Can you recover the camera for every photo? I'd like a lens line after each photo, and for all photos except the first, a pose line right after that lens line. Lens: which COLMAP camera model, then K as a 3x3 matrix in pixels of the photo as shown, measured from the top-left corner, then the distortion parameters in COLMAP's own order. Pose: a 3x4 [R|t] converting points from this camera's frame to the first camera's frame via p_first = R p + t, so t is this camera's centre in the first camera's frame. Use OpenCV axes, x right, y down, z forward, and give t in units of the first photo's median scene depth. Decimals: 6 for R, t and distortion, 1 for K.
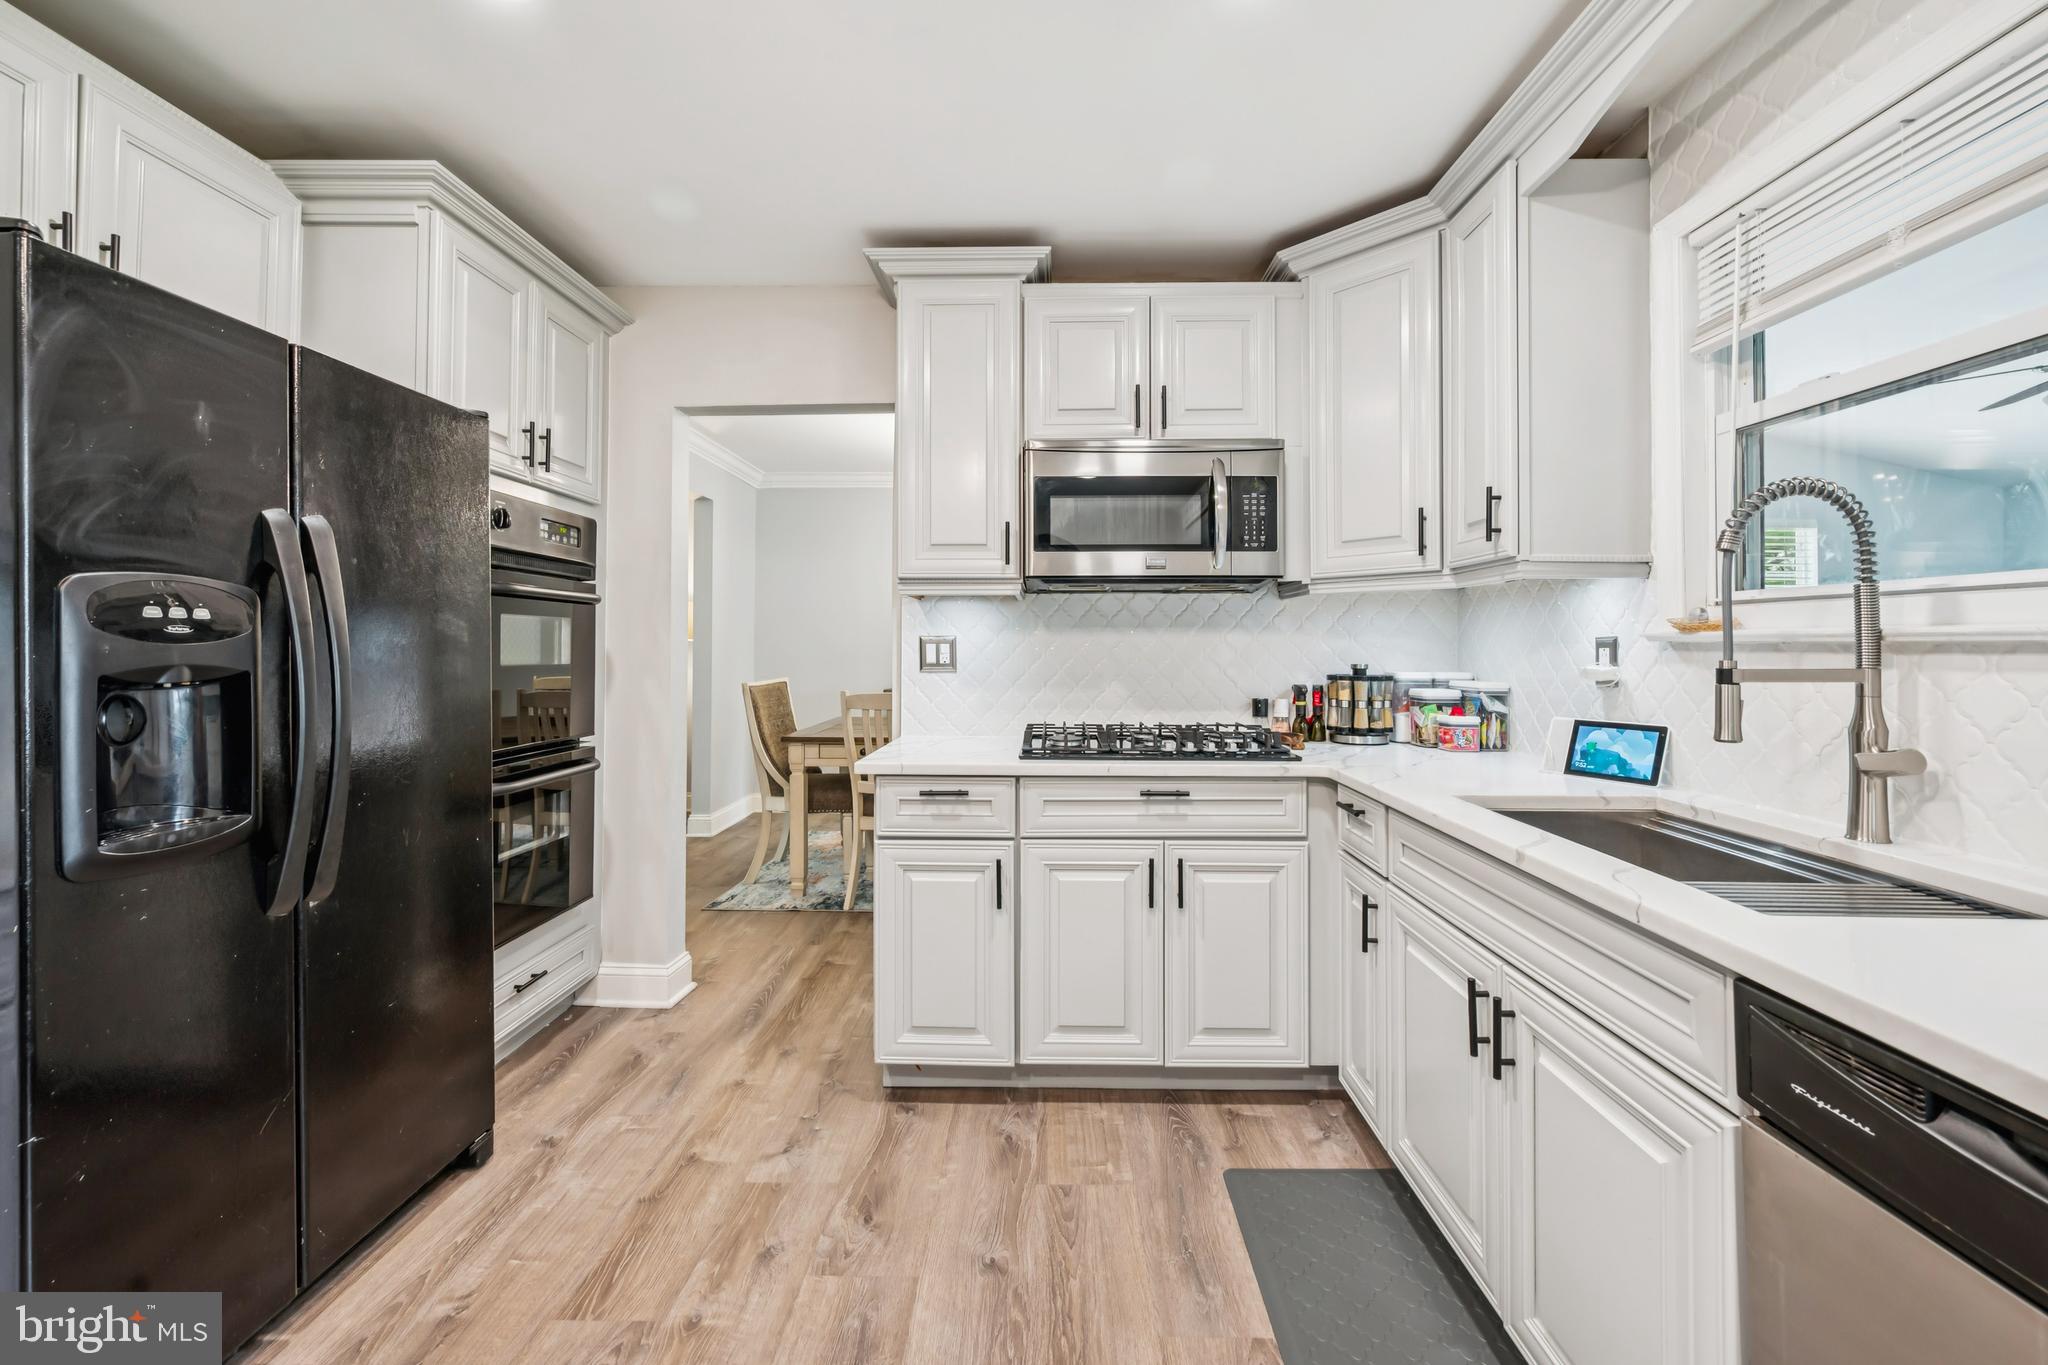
lens RADIAL K [[829.2, 0, 1035.5], [0, 829.2, 642.4], [0, 0, 1]] dist [0.001694, 0.000304]
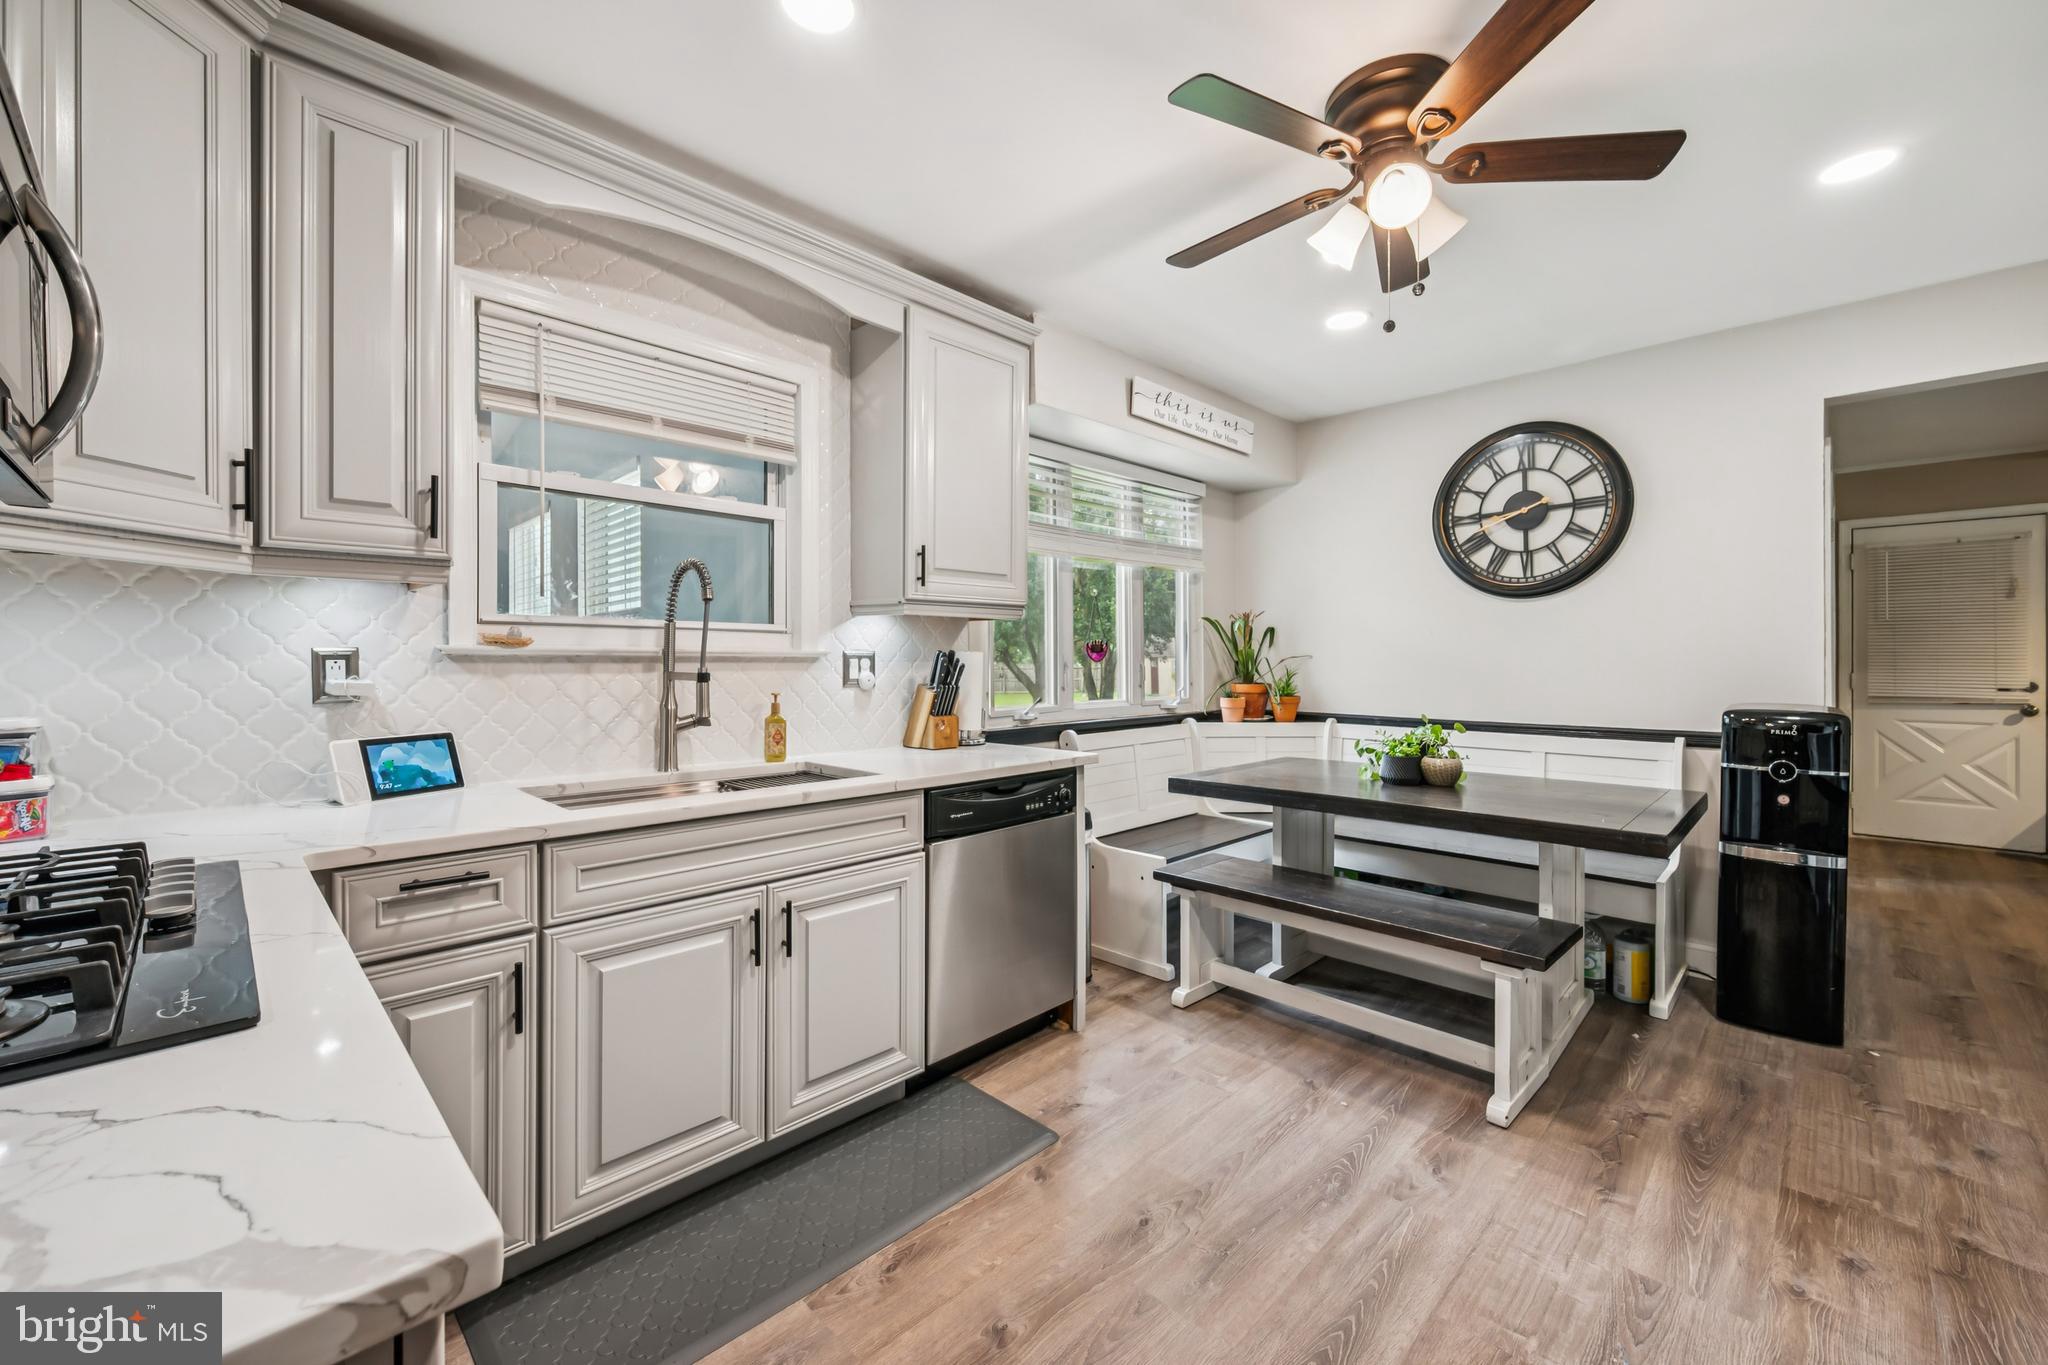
lens RADIAL K [[829.2, 0, 1027.9], [0, 829.2, 666.4], [0, 0, 1]] dist [0.001694, 0.000304]
pose [[-0.721864, -0.007288, 0.691996, -0.455155], [-0.004471, 0.999973, 0.005866, 0.004756], [-0.692020, 0.001141, -0.721877, 1.075537]]
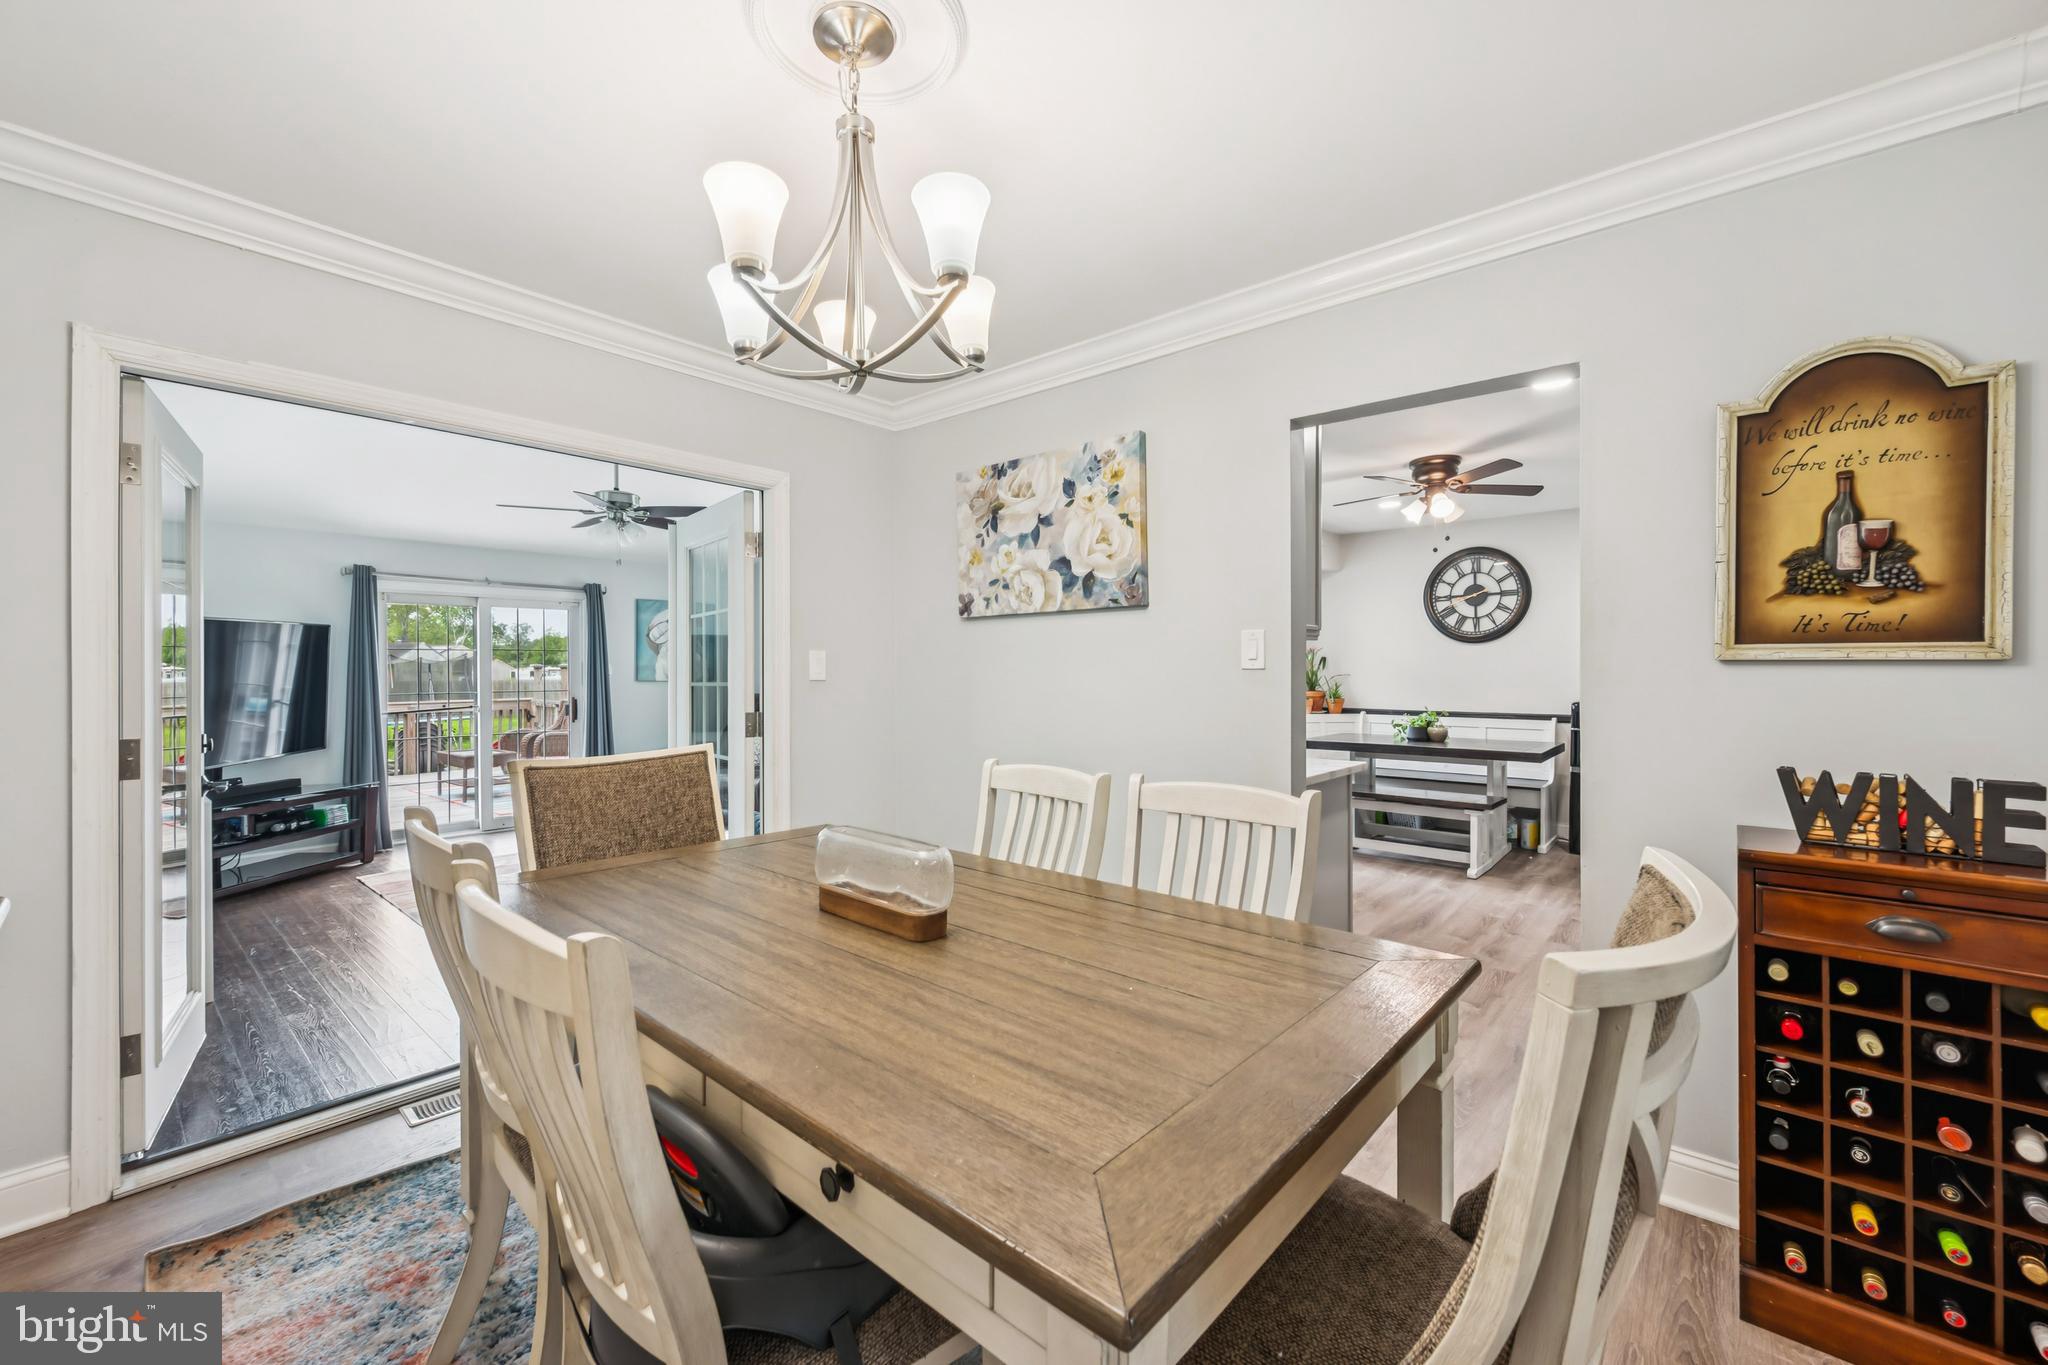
lens RADIAL K [[829.2, 0, 1032.4], [0, 829.2, 676.5], [0, 0, 1]] dist [0.001694, 0.000304]
pose [[-0.771518, -0.005711, 0.636182, -0.699582], [-0.004742, 0.999984, 0.003226, -0.008009], [-0.636190, -0.000528, -0.771532, 2.531497]]
